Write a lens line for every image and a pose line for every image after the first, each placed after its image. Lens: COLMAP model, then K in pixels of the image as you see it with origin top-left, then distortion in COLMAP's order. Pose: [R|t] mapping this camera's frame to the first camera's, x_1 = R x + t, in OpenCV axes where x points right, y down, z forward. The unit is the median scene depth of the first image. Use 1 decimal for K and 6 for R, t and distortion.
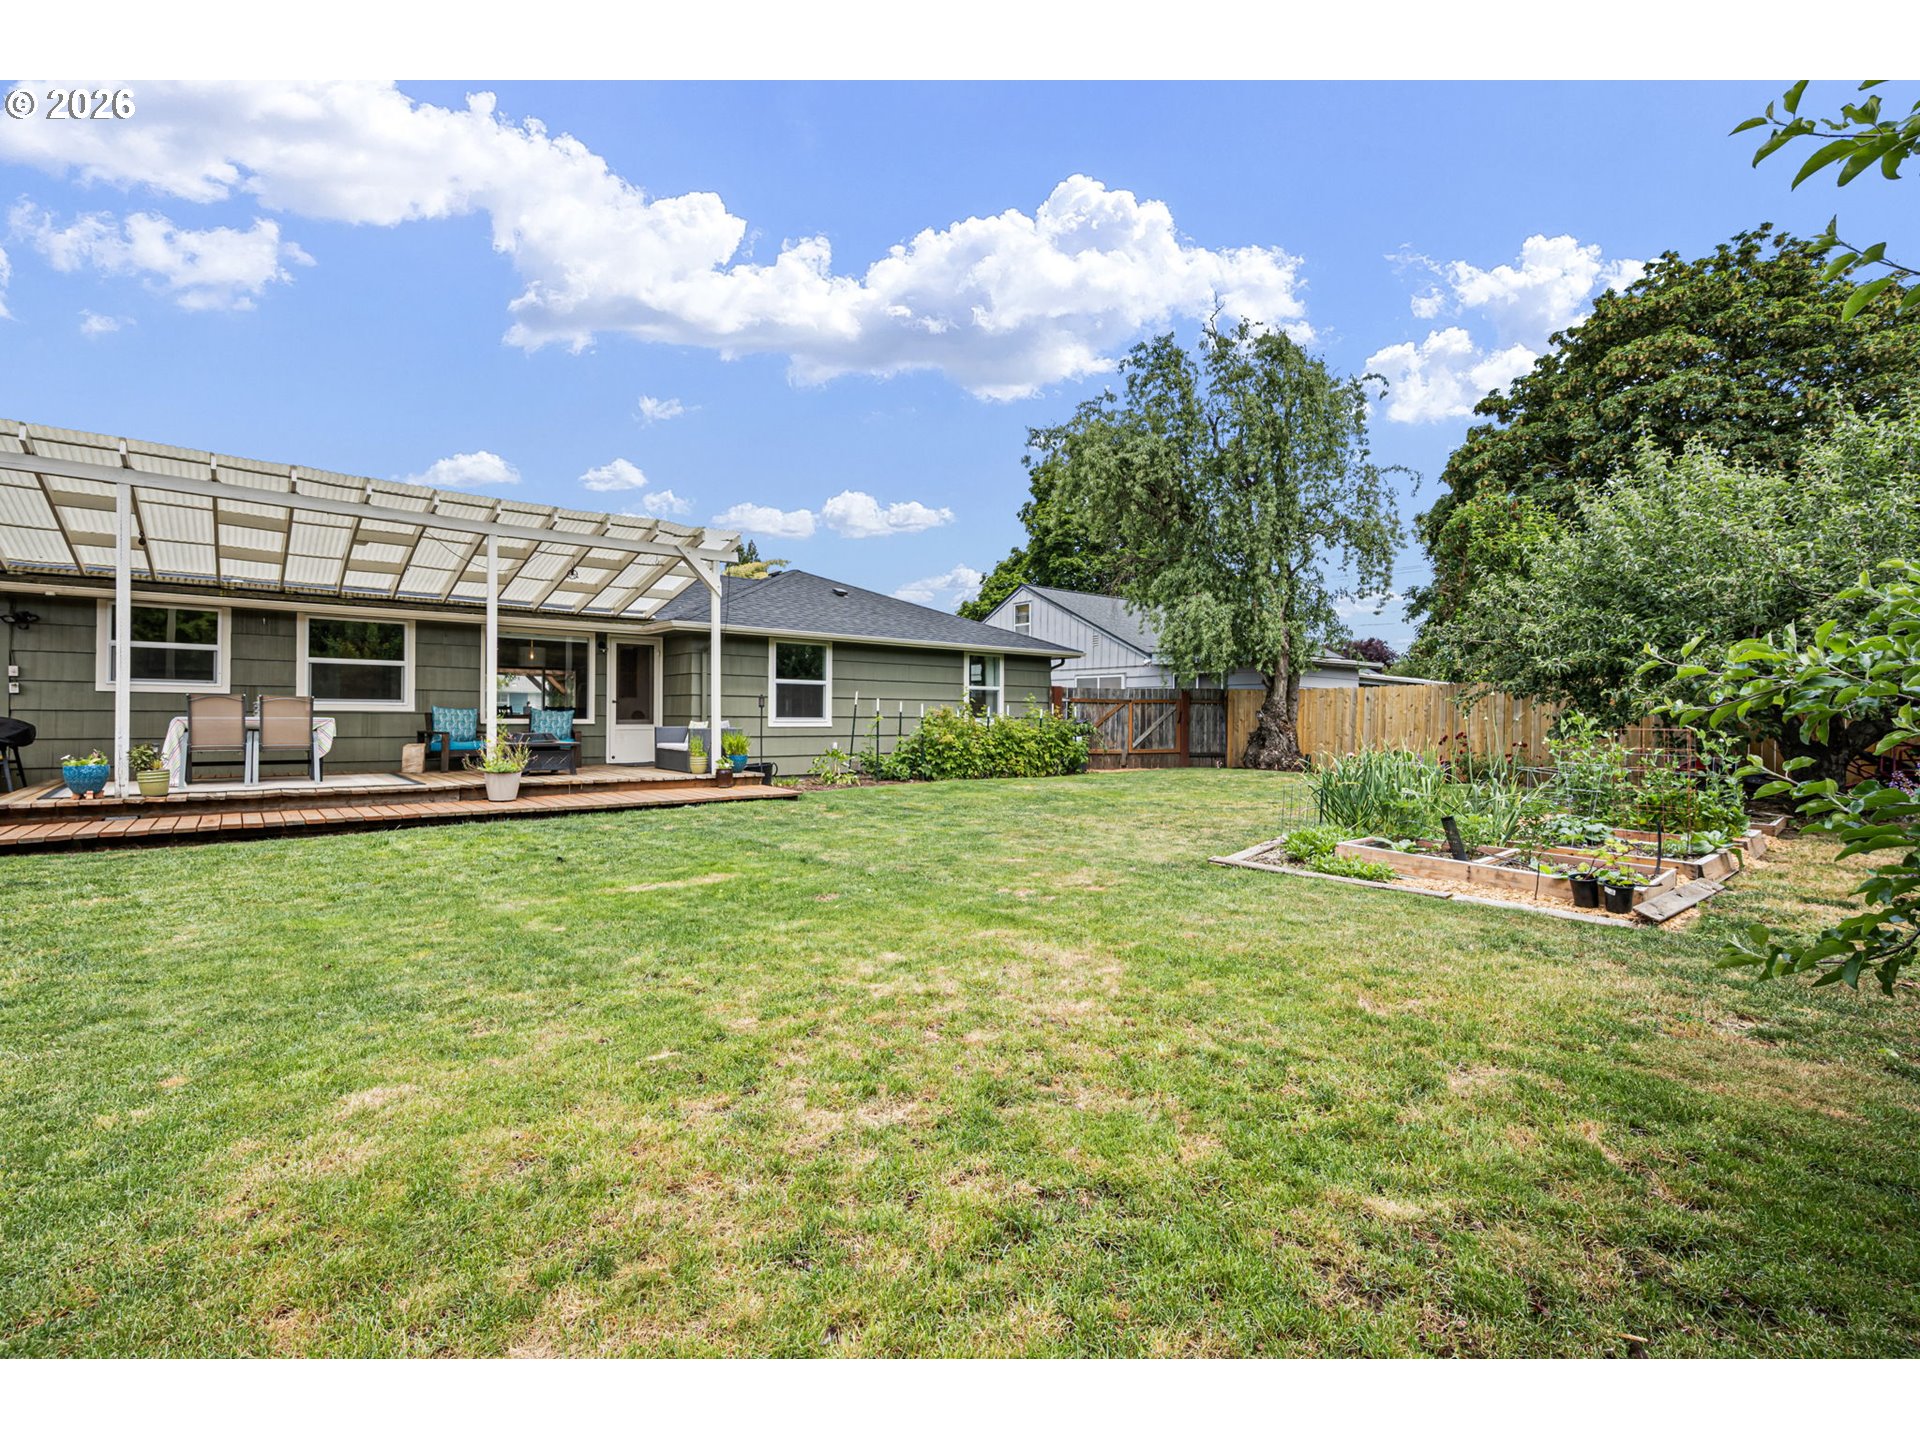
lens RADIAL K [[807.5, 0, 950.0], [0, 807.5, 720.6], [0, 0, 1]] dist [0.000186, -0.001602]
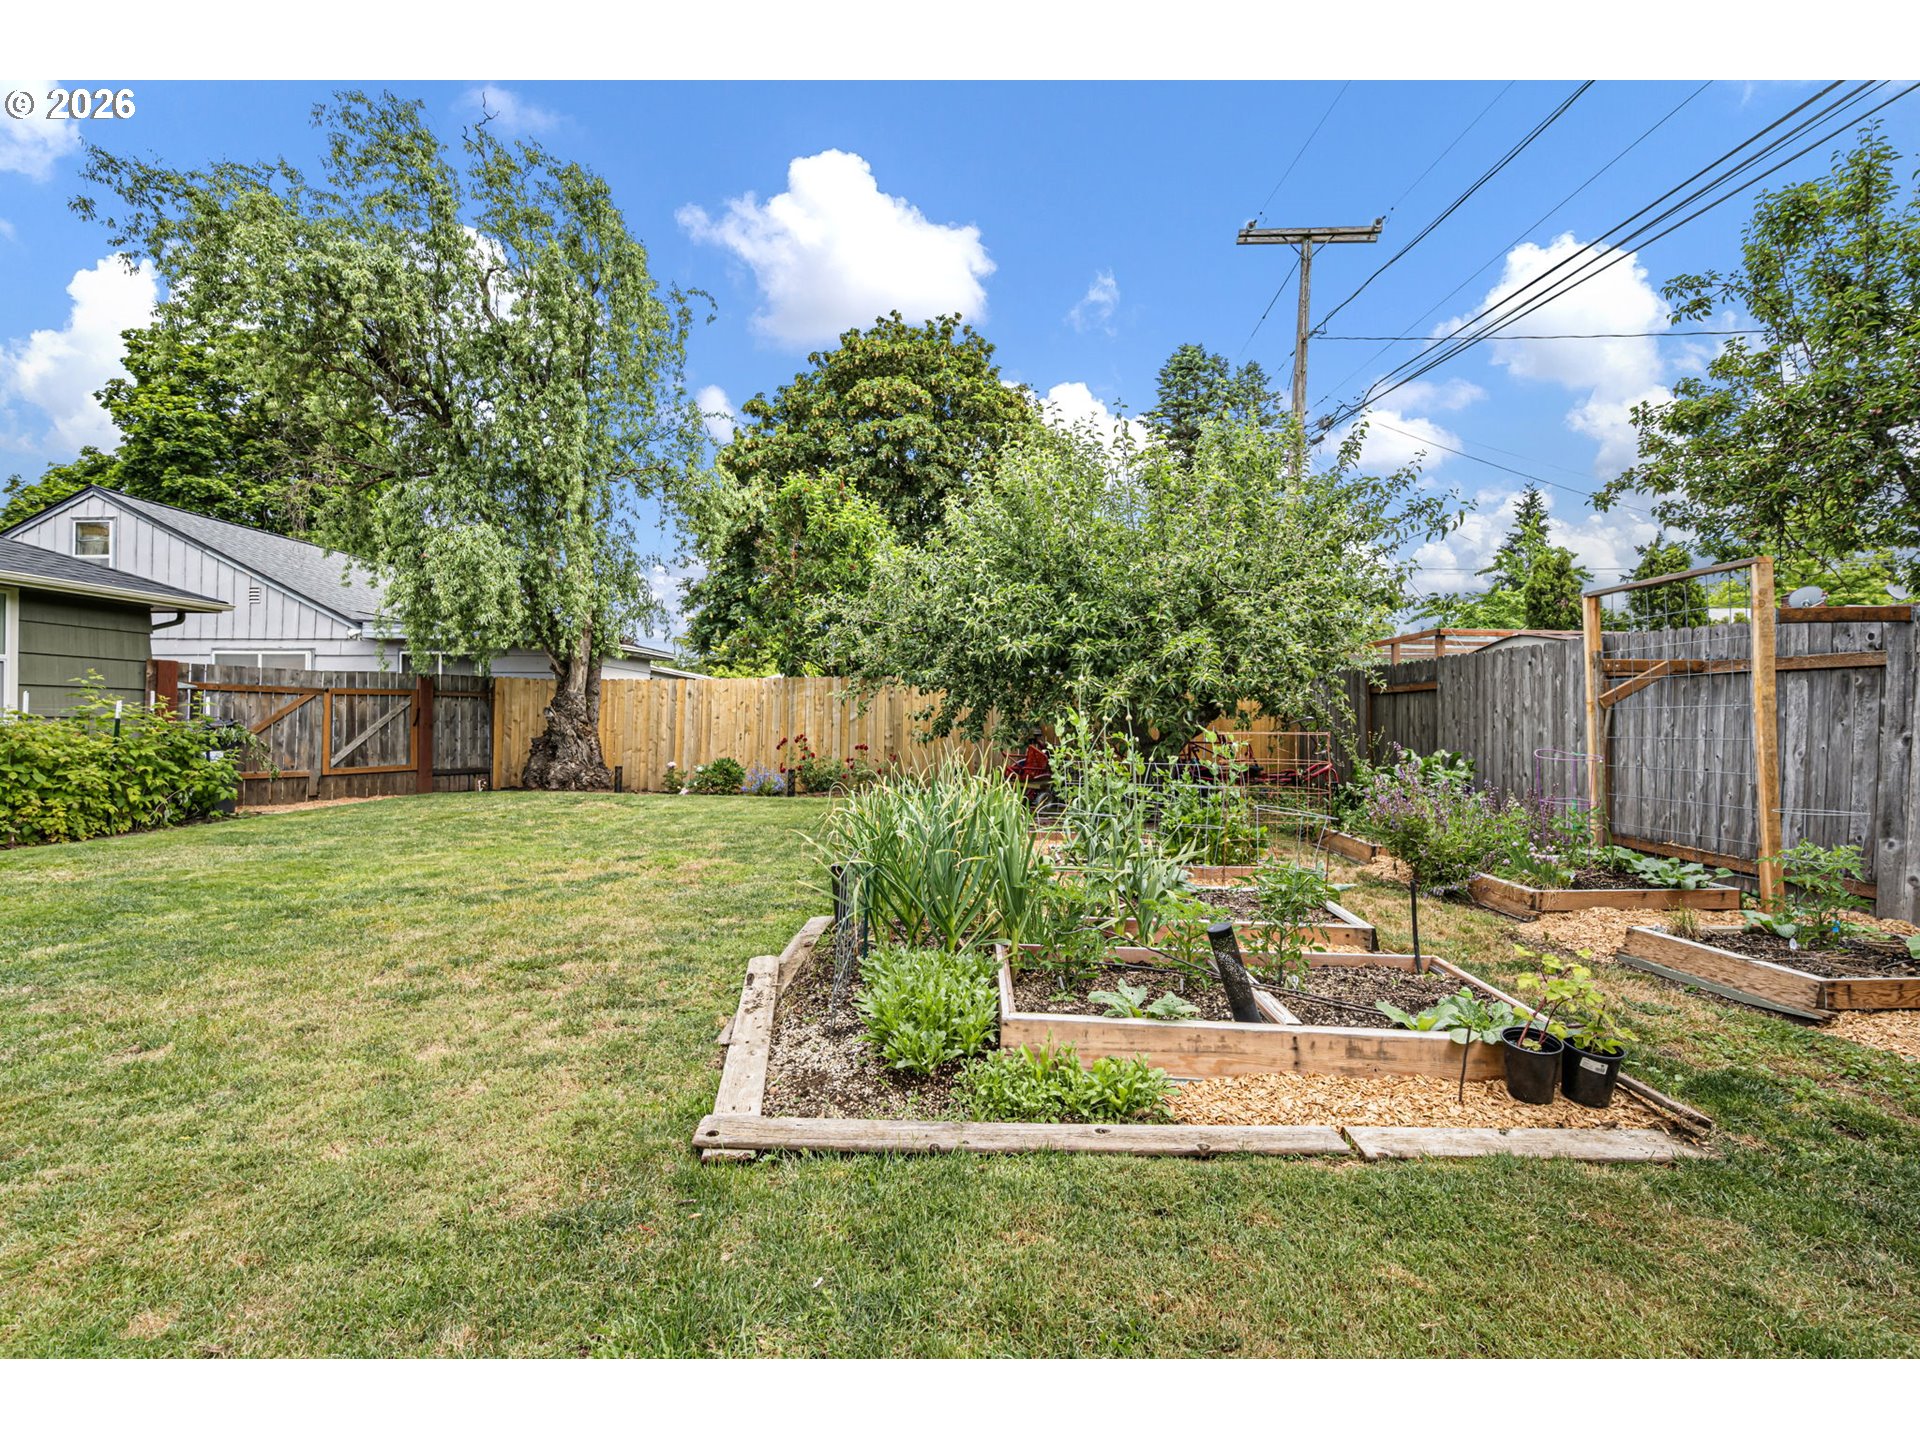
lens RADIAL K [[855.8, 0, 963.7], [0, 855.8, 709.4], [0, 0, 1]] dist [0.000628, -0.000412]
pose [[0.643005, 0.007489, 0.765826, 0.035215], [0.002710, 0.999924, -0.012054, -0.000583], [-0.765857, 0.009826, 0.642935, 0.204912]]
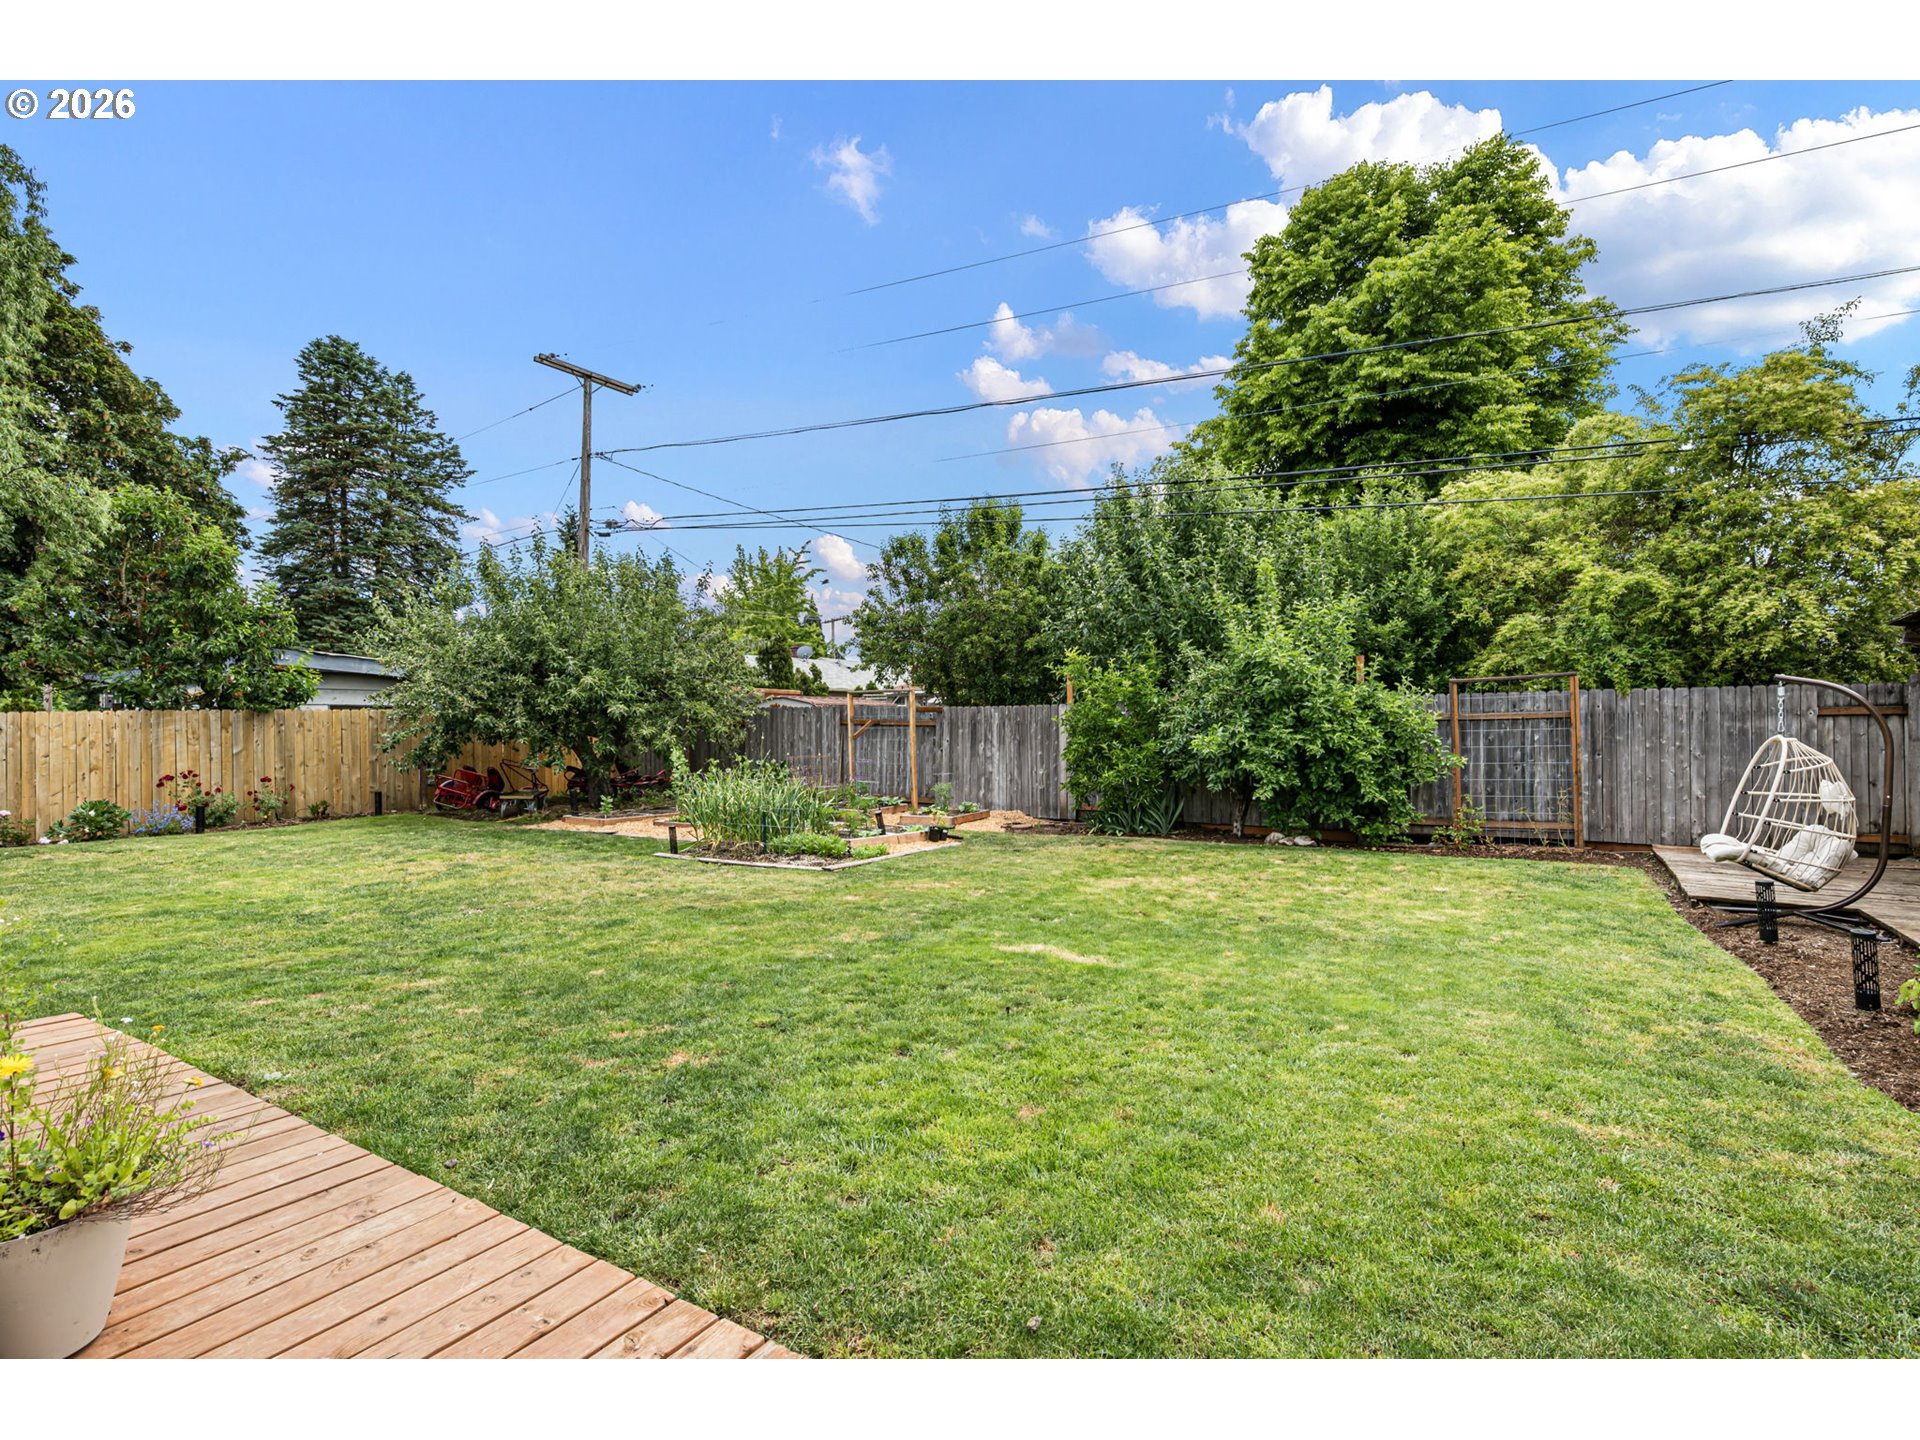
lens RADIAL K [[939.9, 0, 962.5], [0, 939.9, 717.6], [0, 0, 1]] dist [0.000198, -0.001949]
pose [[-0.314360, 0.000128, 0.949304, -0.412248], [0.010413, 0.999940, 0.003313, -0.025833], [-0.949247, 0.010927, -0.314342, 0.402387]]
